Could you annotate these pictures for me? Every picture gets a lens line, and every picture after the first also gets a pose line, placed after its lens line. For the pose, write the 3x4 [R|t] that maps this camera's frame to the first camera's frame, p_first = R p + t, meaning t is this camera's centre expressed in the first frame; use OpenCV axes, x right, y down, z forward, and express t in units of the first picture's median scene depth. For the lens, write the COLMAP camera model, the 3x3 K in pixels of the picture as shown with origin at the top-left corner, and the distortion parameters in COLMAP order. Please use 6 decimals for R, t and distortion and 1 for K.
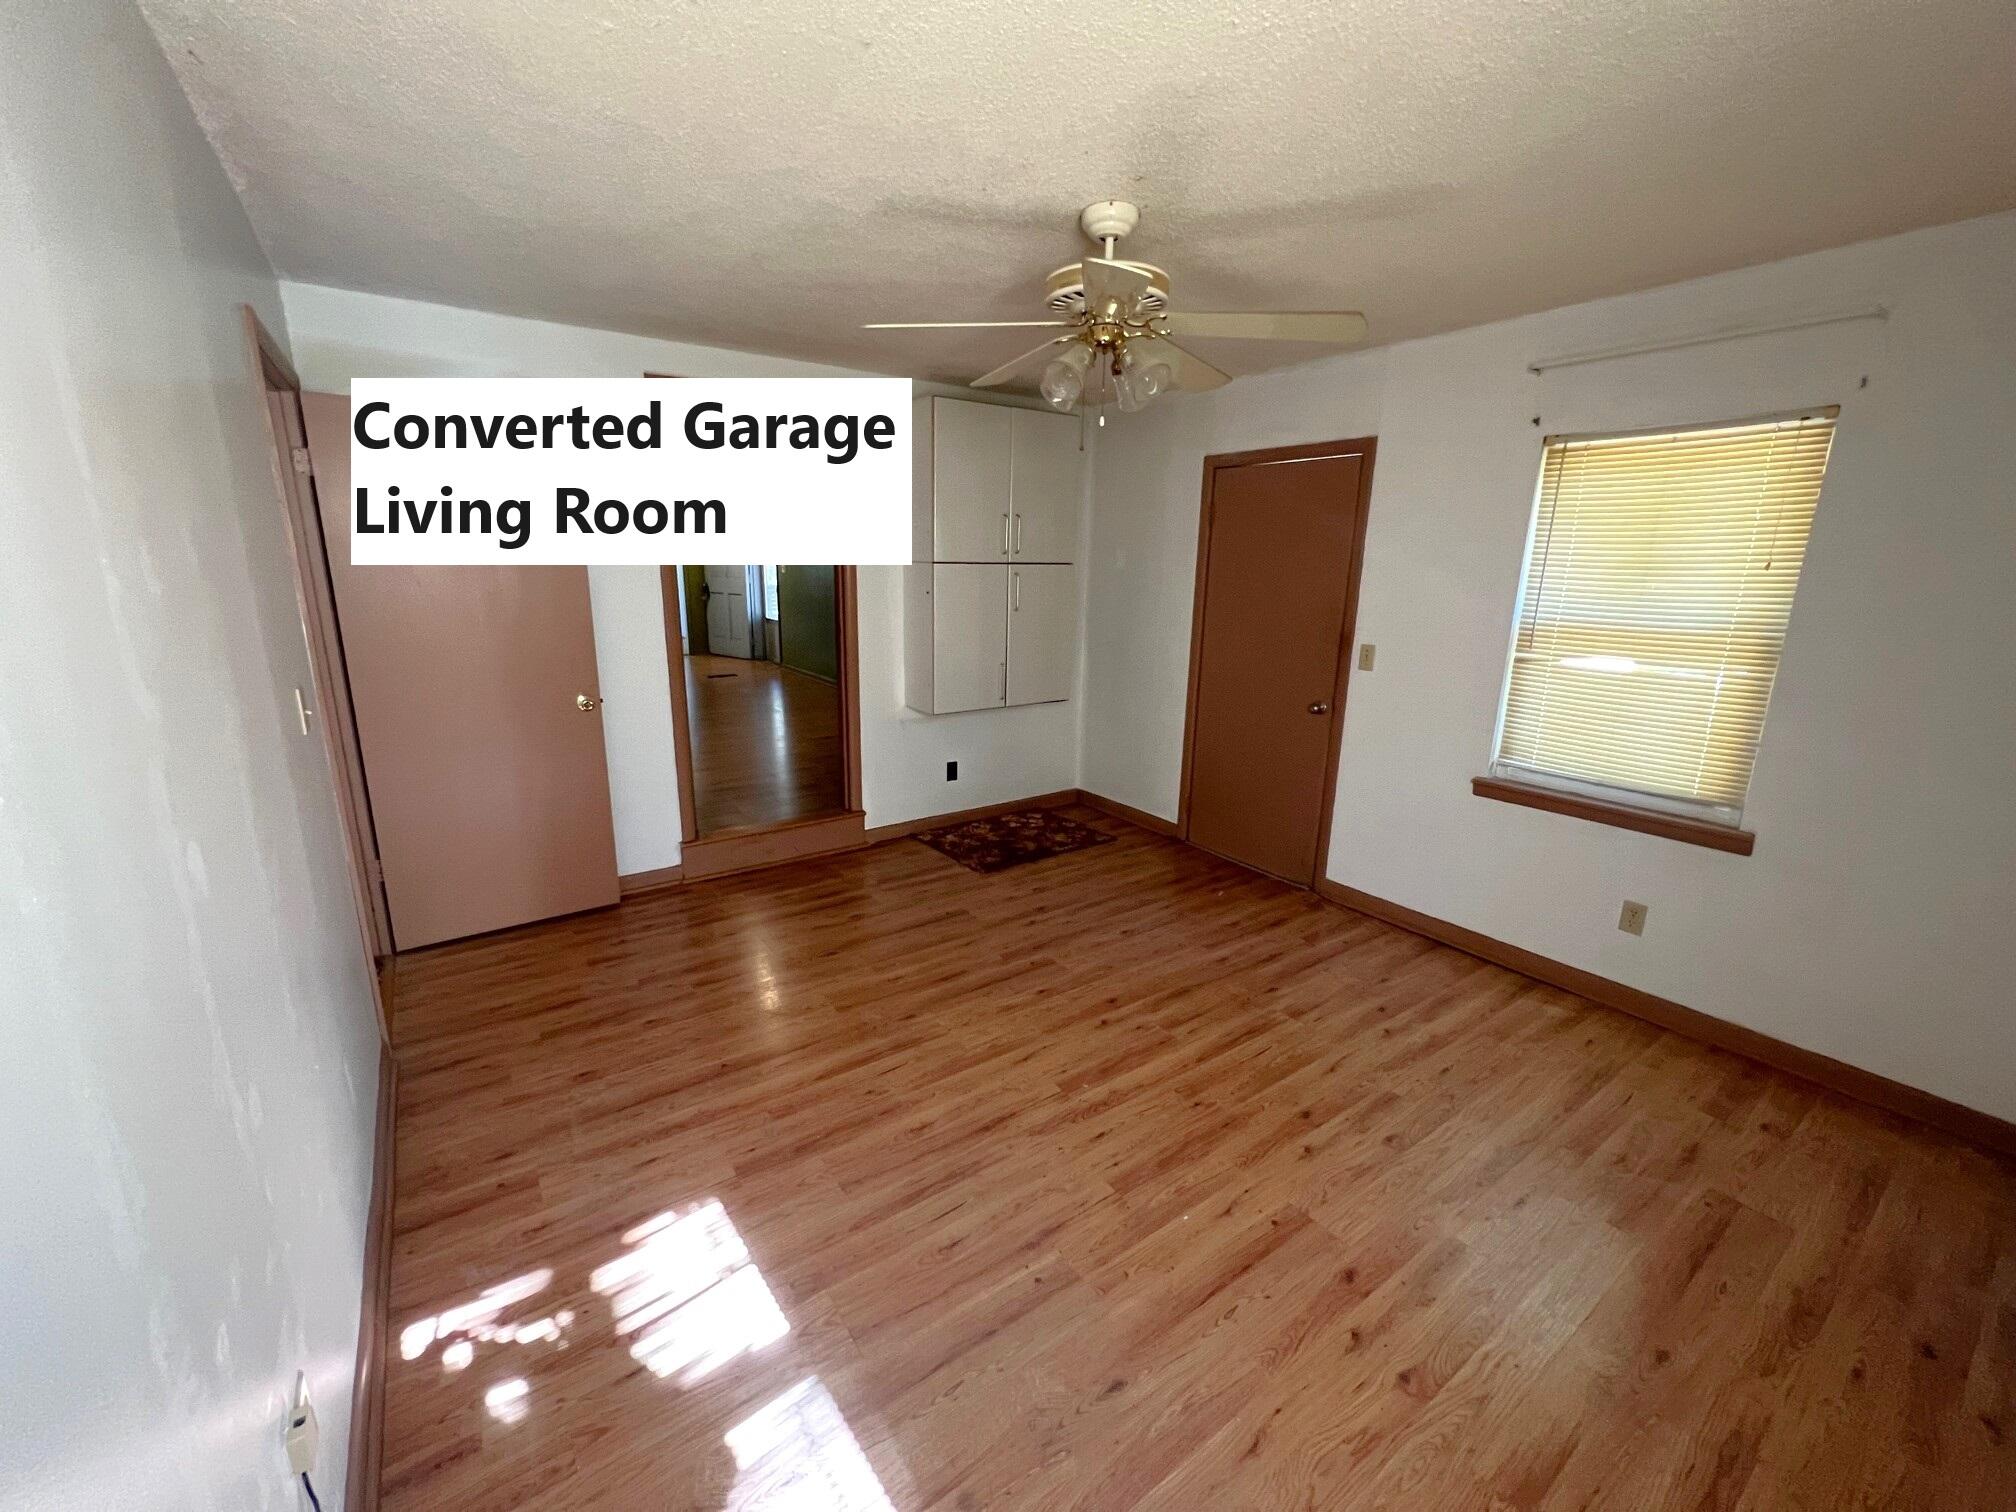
lens RADIAL K [[812.7, 0, 1008.0], [0, 812.7, 756.0], [0, 0, 1]] dist [0.000517, -0.000062]
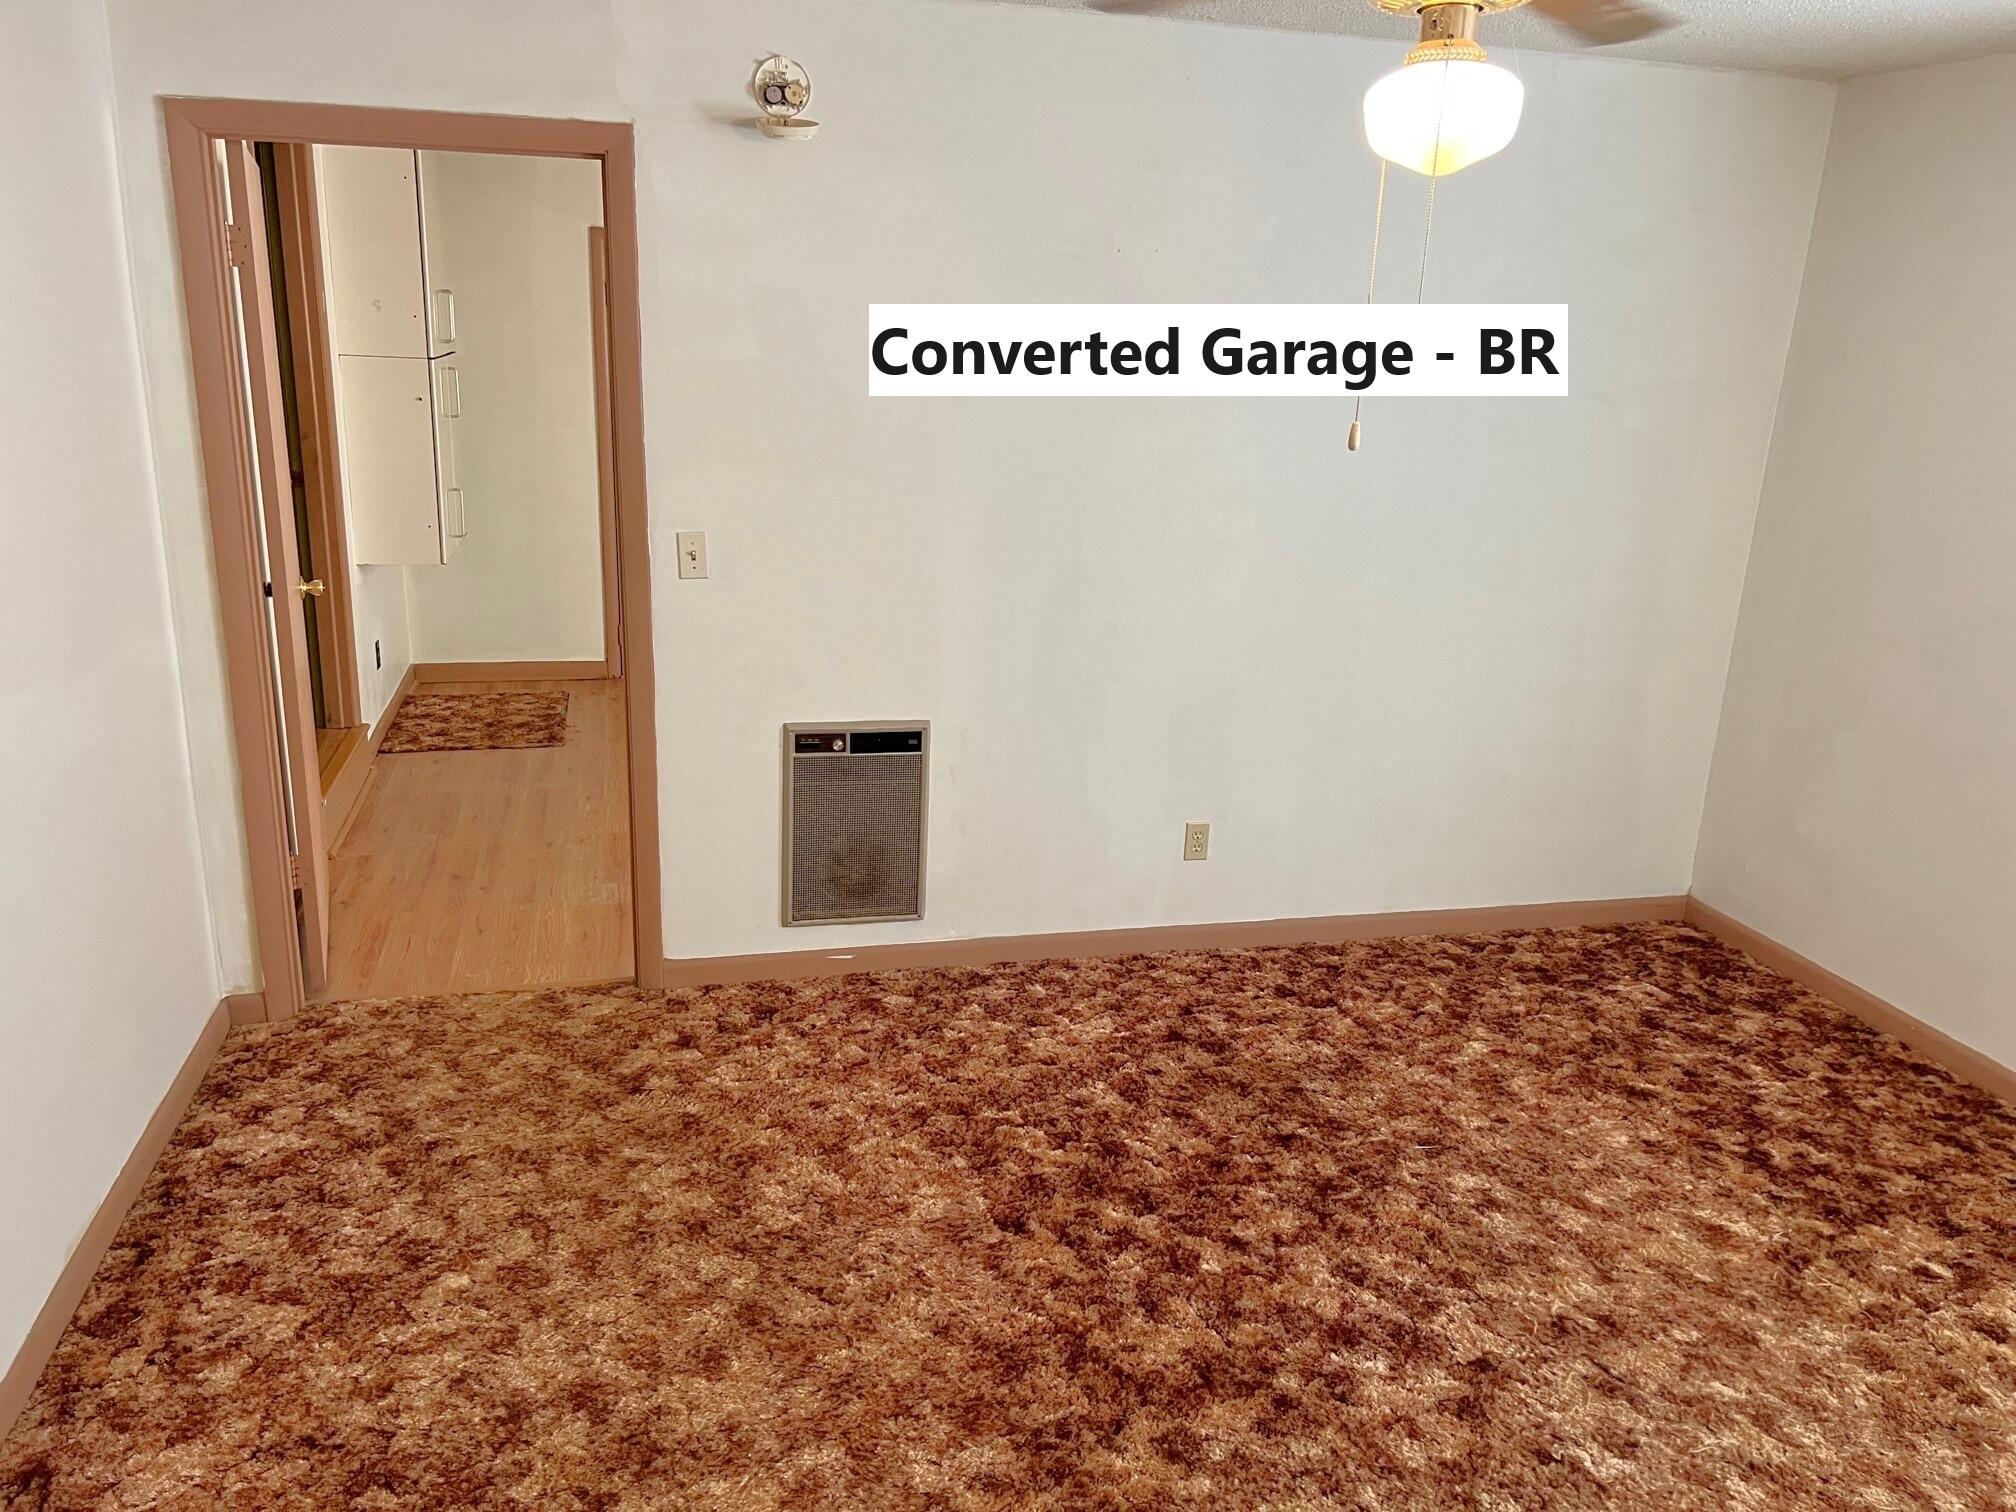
lens RADIAL K [[1529.2, 0, 1008.0], [0, 1529.2, 756.0], [0, 0, 1]] dist [0.000079, -0.000520]
pose [[0.357349, -0.259402, 0.897225, -1.762933], [0.196173, 0.960073, 0.199441, -0.088465], [-0.913136, 0.104742, 0.393969, -0.010840]]
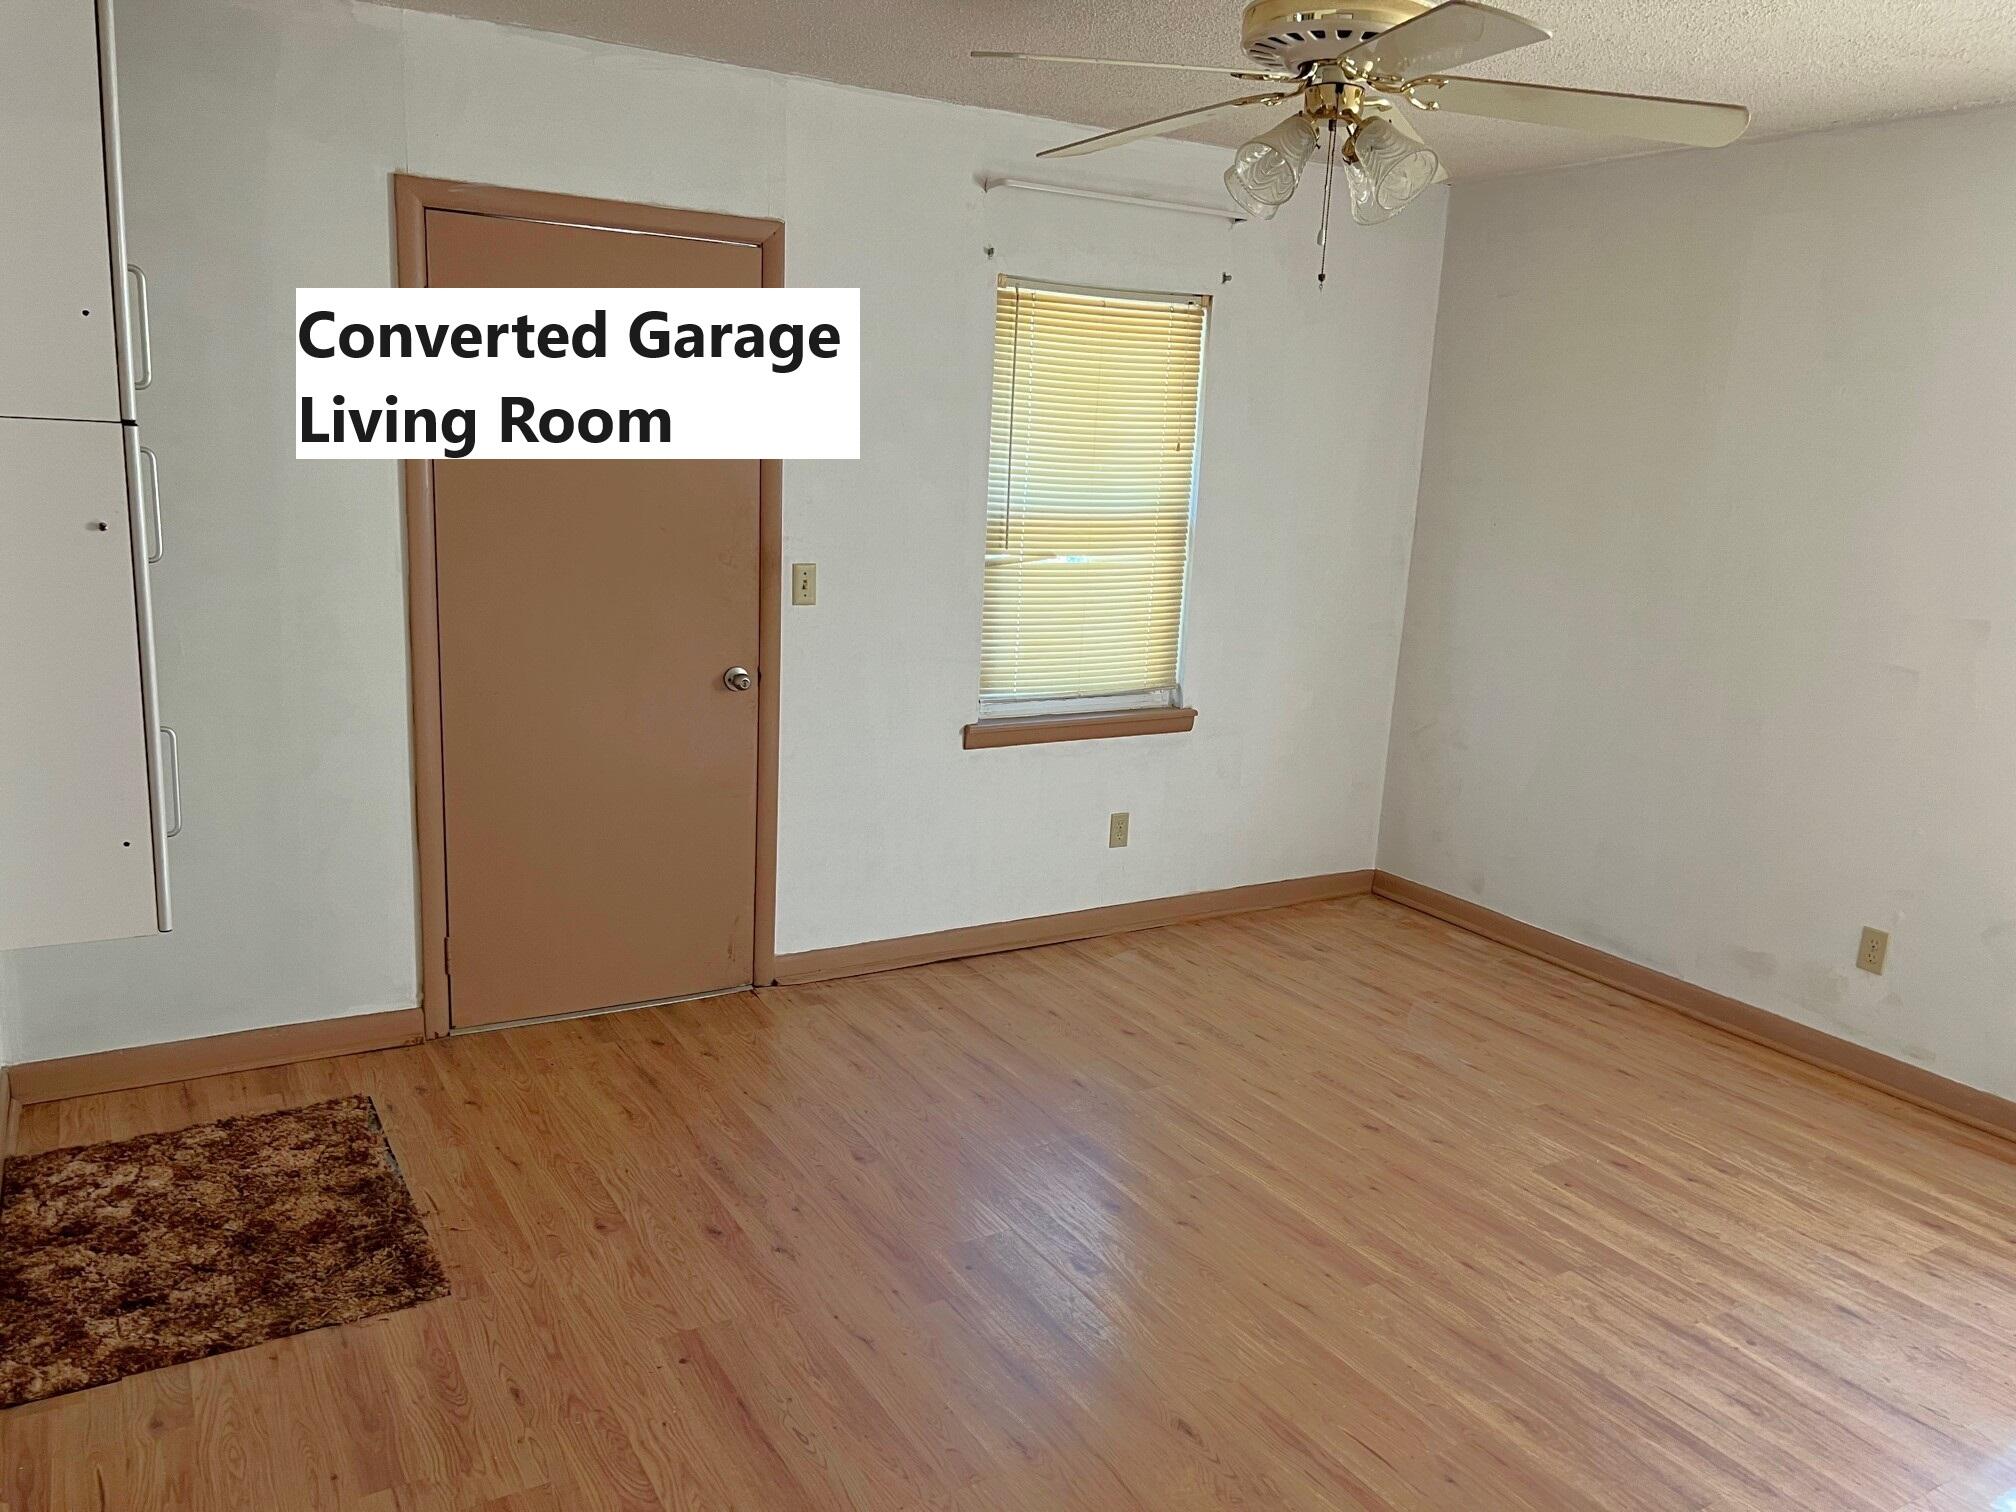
lens RADIAL K [[1517.9, 0, 1012.7], [0, 1517.9, 783.8], [0, 0, 1]] dist [0.068015, -0.078682]
pose [[0.076767, -0.236979, 0.968477, -0.876505], [0.190511, 0.956933, 0.219053, -0.245887], [-0.978679, 0.167690, 0.118608, 0.899062]]
